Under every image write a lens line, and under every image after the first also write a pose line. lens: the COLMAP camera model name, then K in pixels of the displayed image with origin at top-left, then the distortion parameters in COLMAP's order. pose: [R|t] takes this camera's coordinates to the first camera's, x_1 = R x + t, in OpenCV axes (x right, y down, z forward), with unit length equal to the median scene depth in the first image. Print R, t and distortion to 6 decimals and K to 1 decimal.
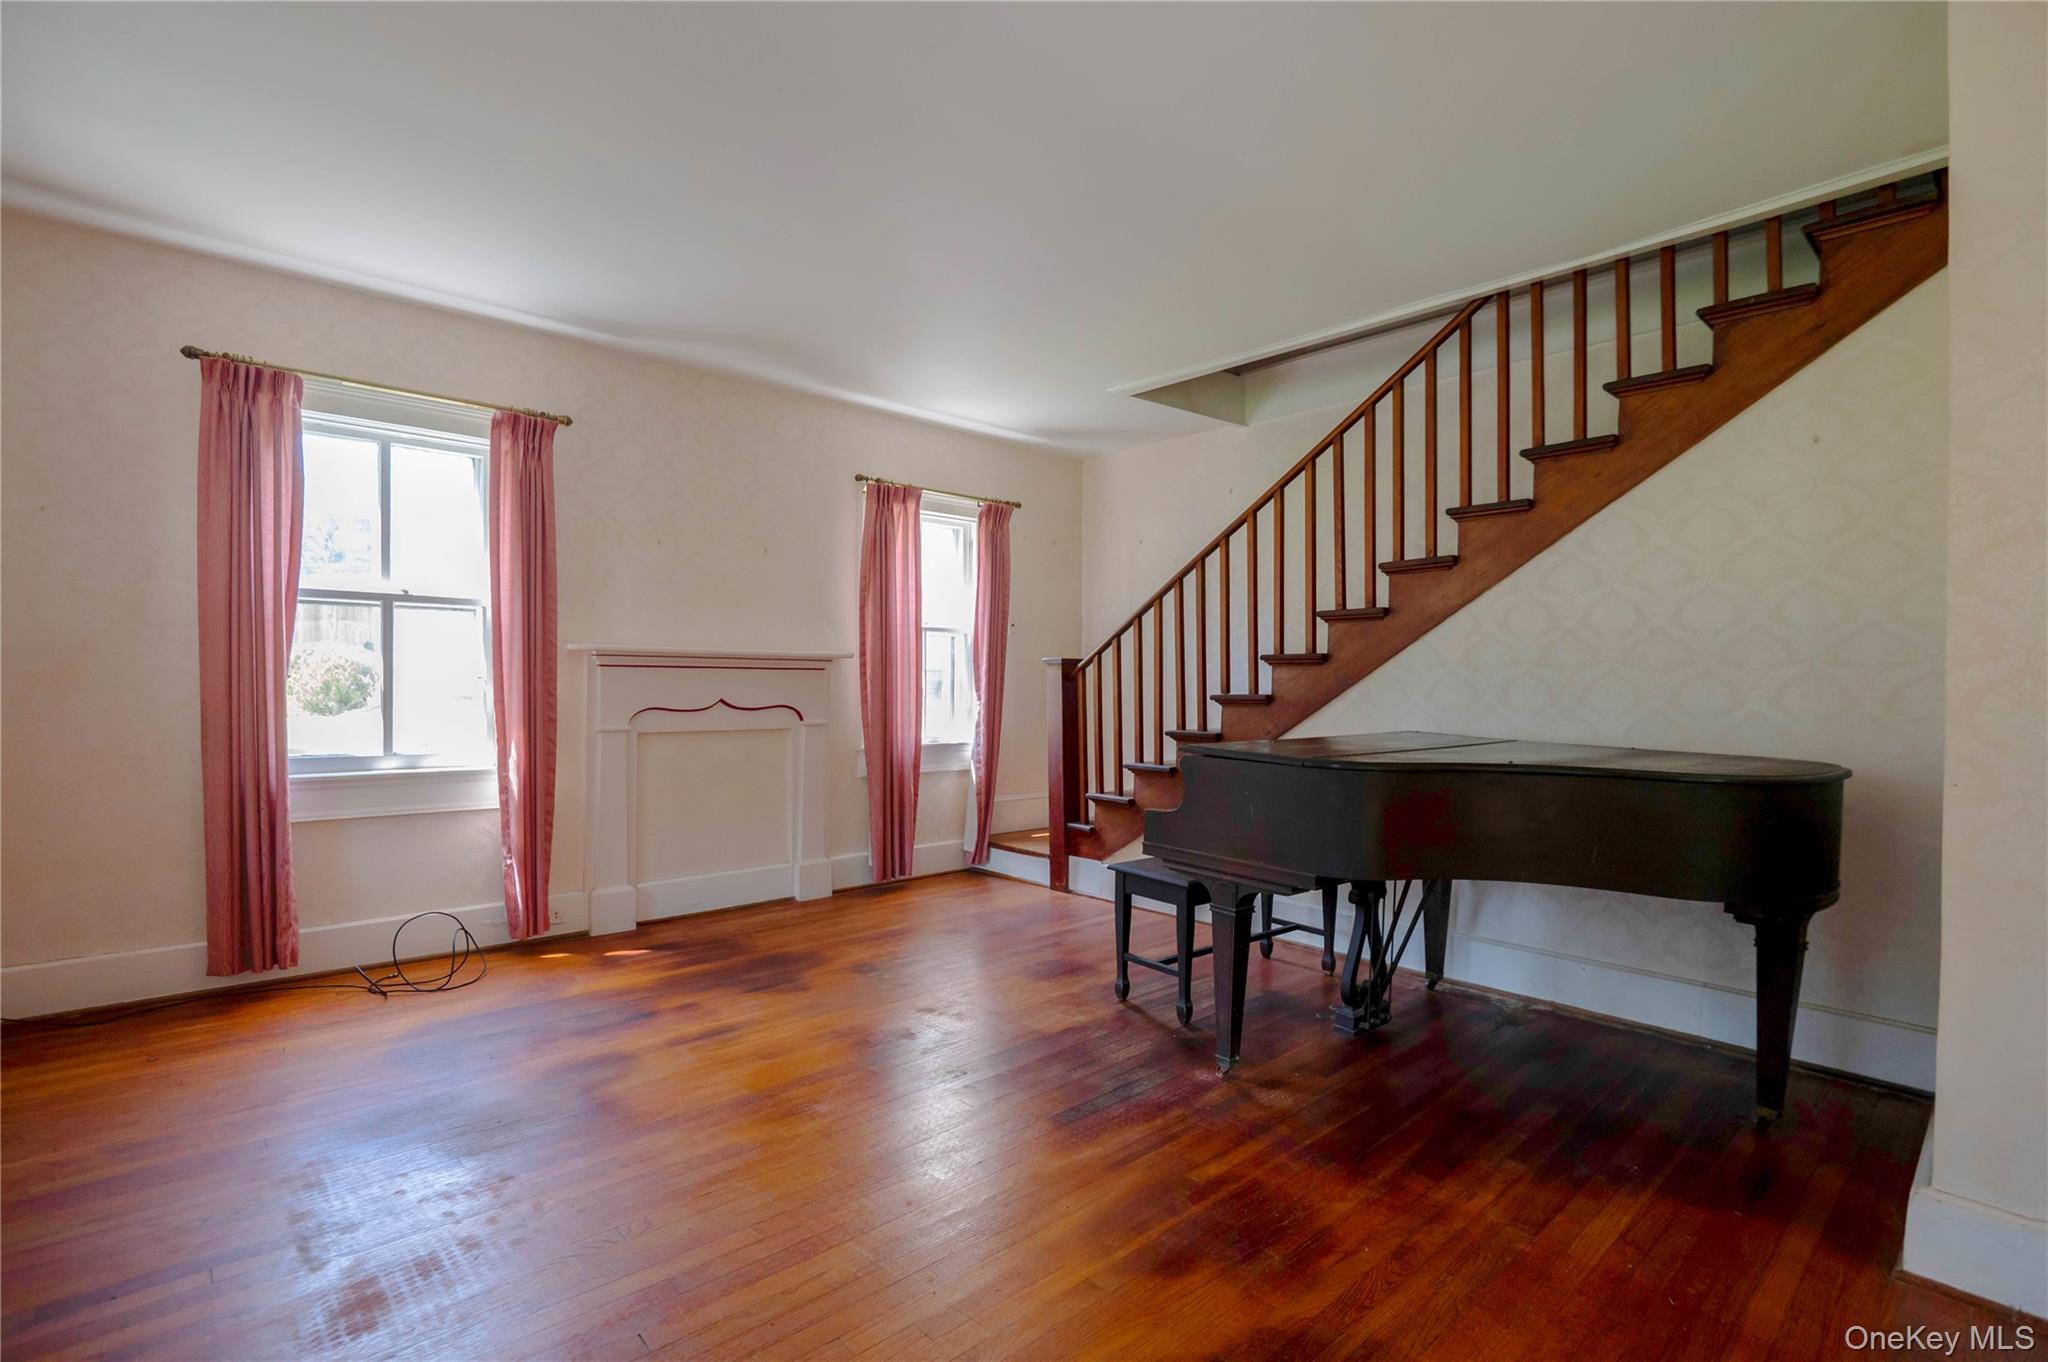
lens RADIAL K [[949.1, 0, 1042.7], [0, 949.1, 703.2], [0, 0, 1]] dist [-0.023793, -0.000488]
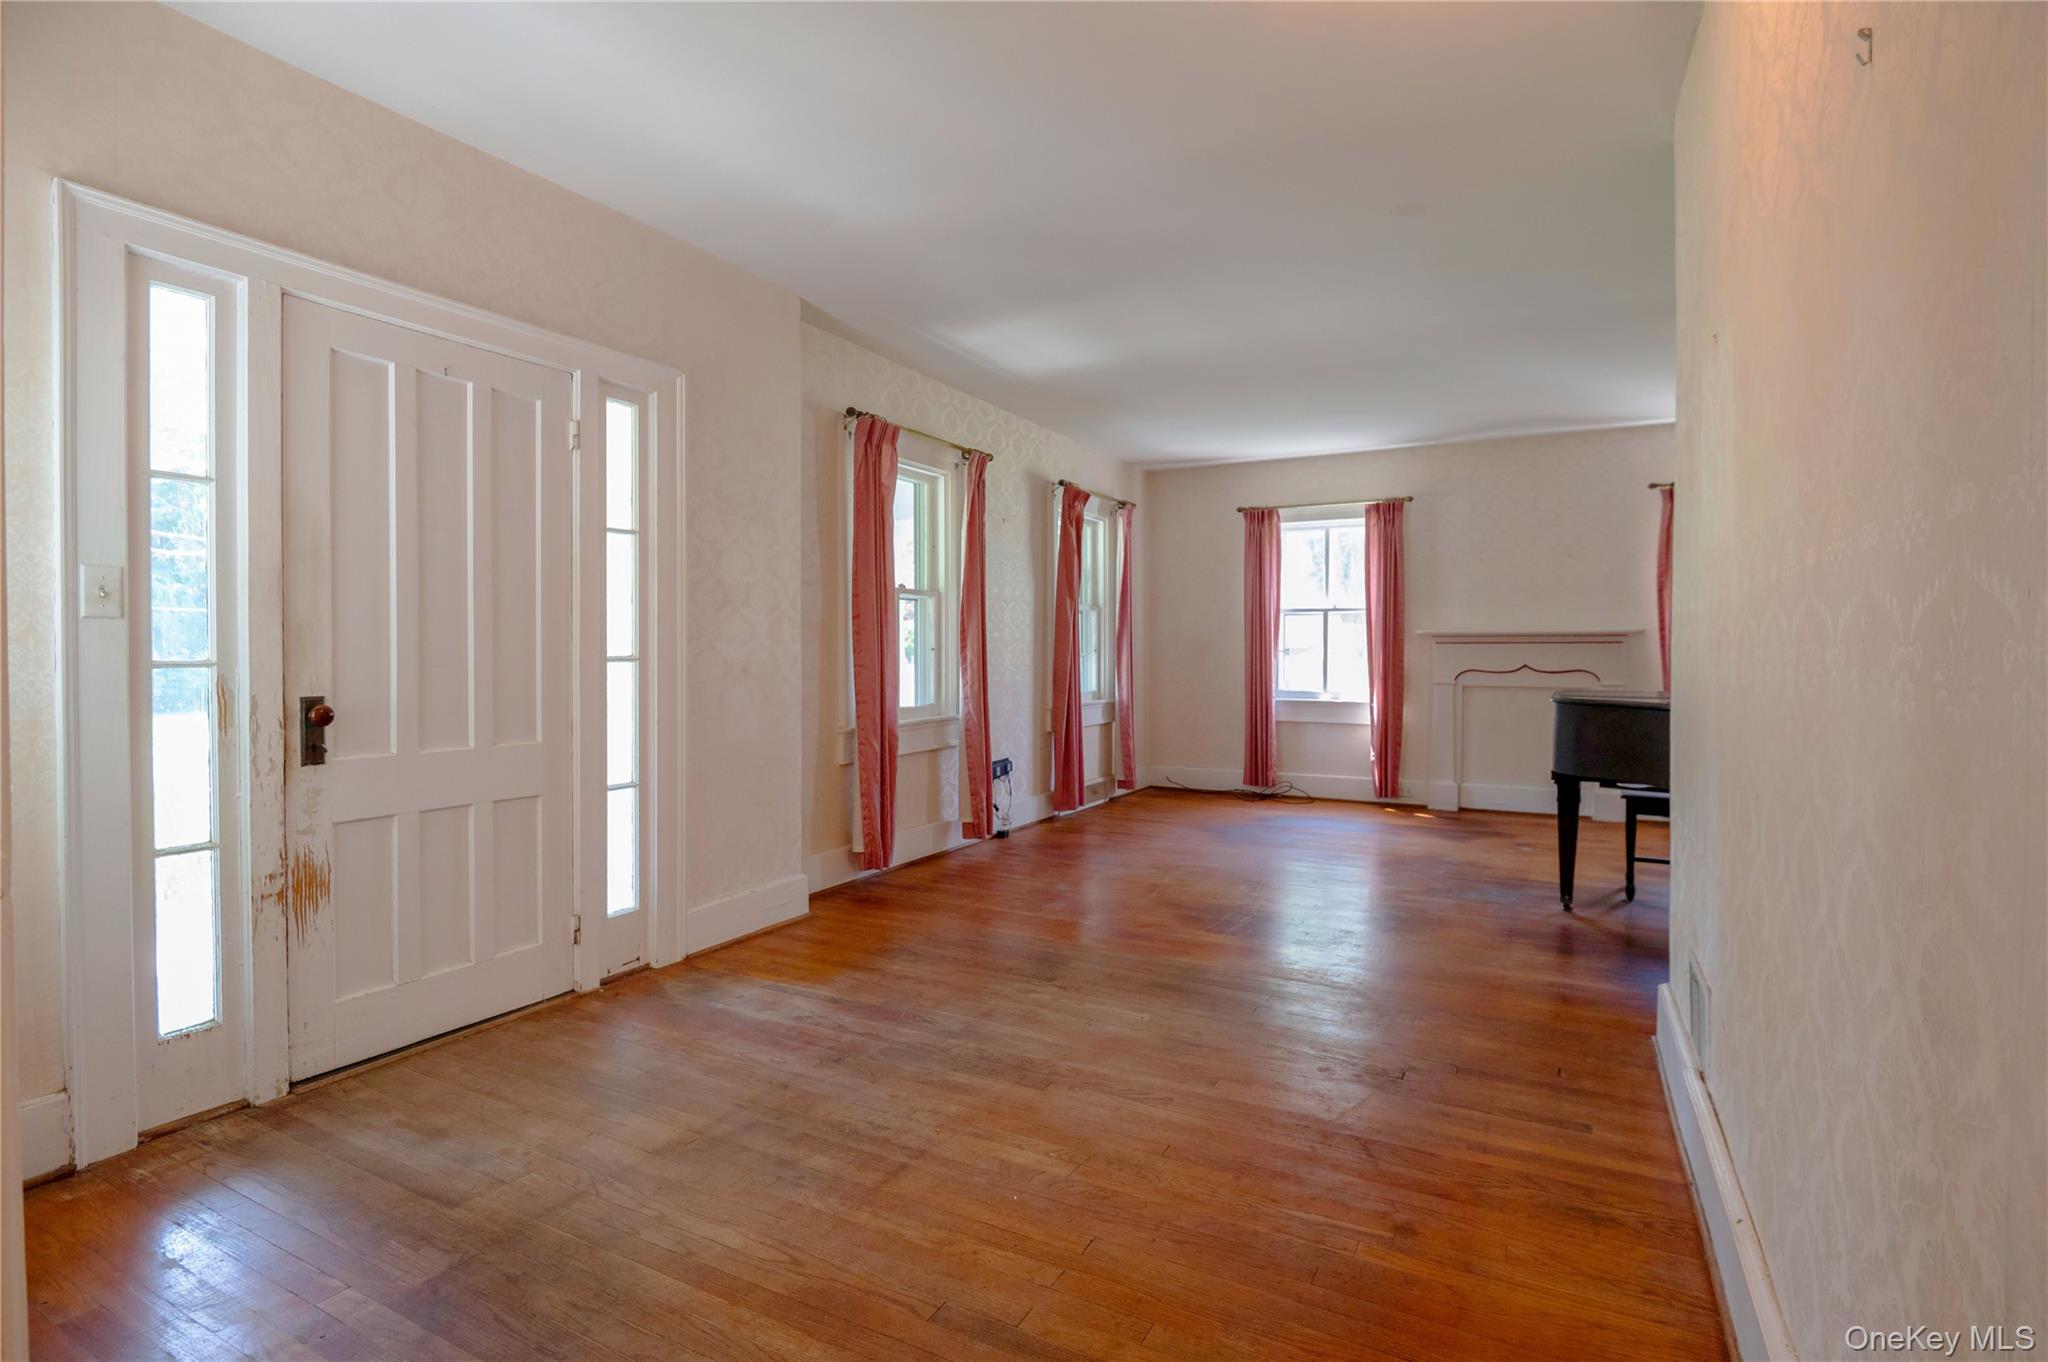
lens RADIAL K [[947.8, 0, 1033.1], [0, 947.8, 678.1], [0, 0, 1]] dist [-0.015254, -0.000415]
pose [[0.335112, 0.015716, -0.942047, 0.876577], [-0.018614, 0.999776, 0.010057, 0.018060], [0.941994, 0.014165, 0.335330, -0.203577]]
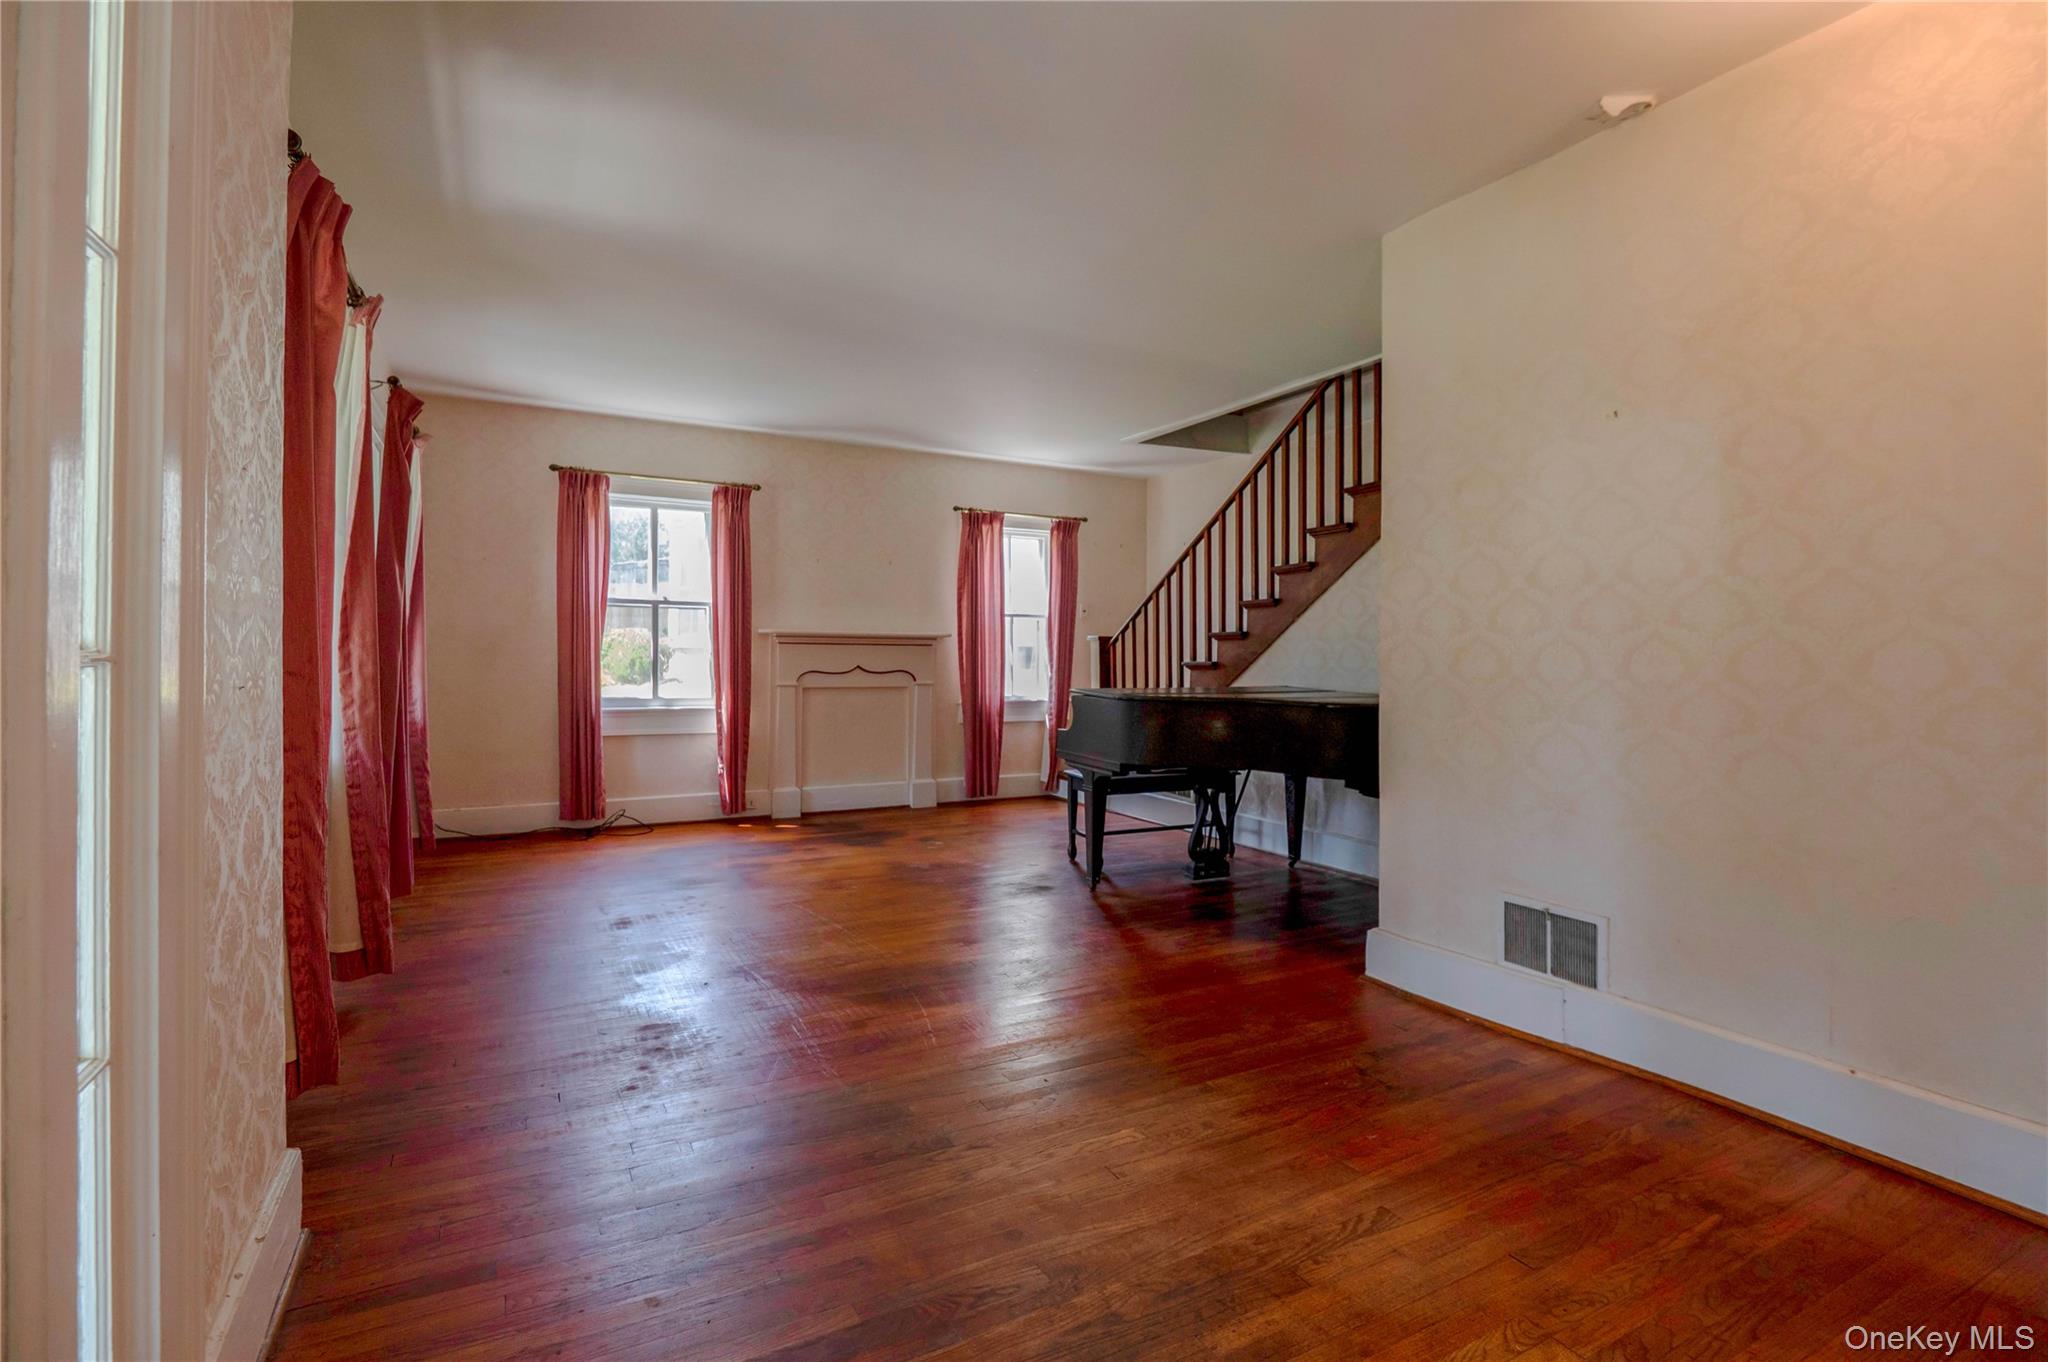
lens RADIAL K [[947.8, 0, 1033.1], [0, 947.8, 678.1], [0, 0, 1]] dist [-0.015254, -0.000415]
pose [[0.968502, 0.003881, -0.248975, 0.333511], [-0.004745, 0.999985, -0.002870, 0.020500], [0.248960, 0.003961, 0.968506, -0.411891]]
